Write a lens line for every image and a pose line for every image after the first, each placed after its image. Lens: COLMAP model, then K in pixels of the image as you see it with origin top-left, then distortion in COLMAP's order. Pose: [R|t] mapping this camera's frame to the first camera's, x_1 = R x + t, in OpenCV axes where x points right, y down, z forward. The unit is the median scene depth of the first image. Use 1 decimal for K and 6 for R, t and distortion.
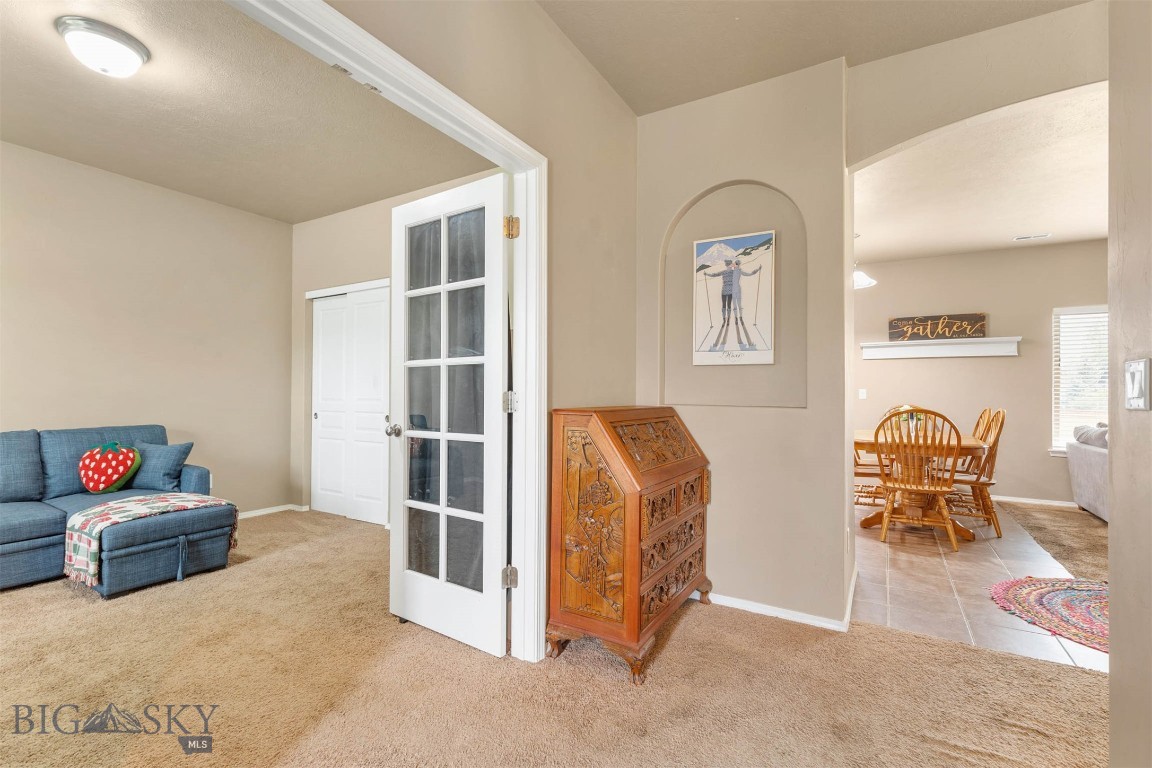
lens RADIAL K [[511.8, 0, 576.0], [0, 511.8, 384.0], [0, 0, 1]] dist [0.000309, 0.000350]
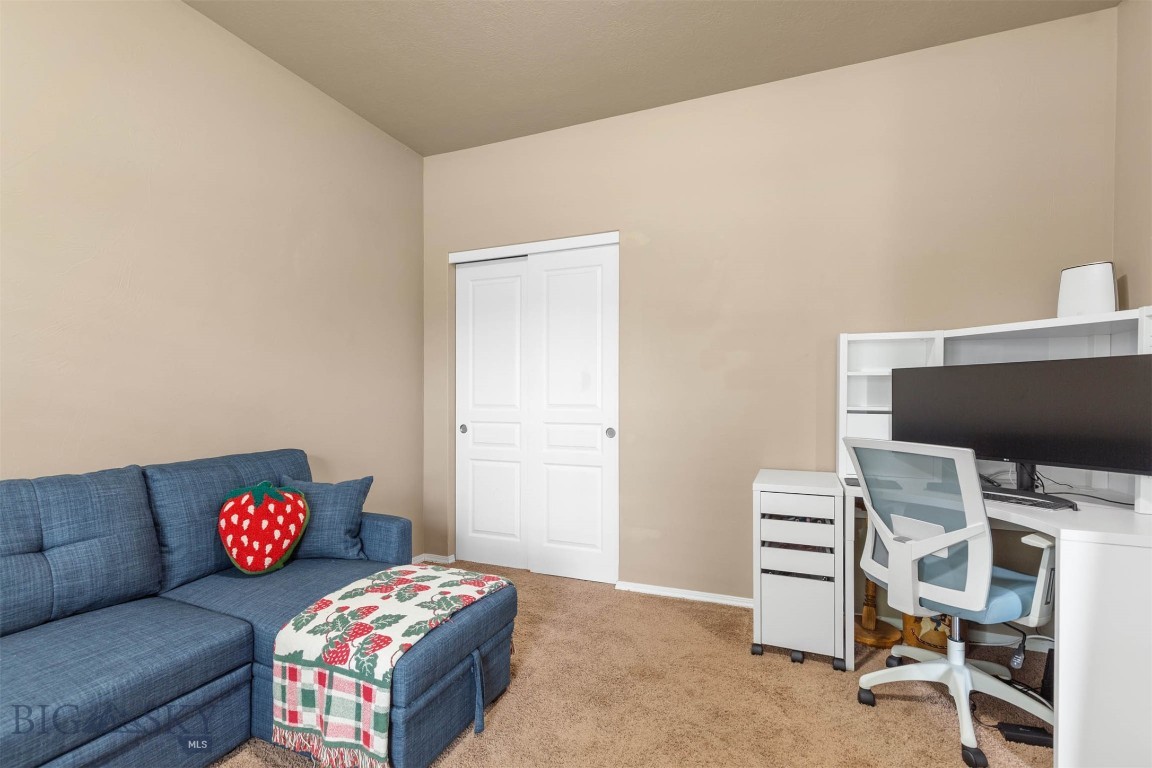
lens RADIAL K [[528.6, 0, 575.9], [0, 528.6, 391.8], [0, 0, 1]] dist [0.004115, 0.000205]
pose [[0.990812, -0.003944, 0.135186, -0.656533], [0.002262, 0.999918, 0.012597, 0.003073], [-0.135225, -0.012176, 0.990740, 0.365124]]
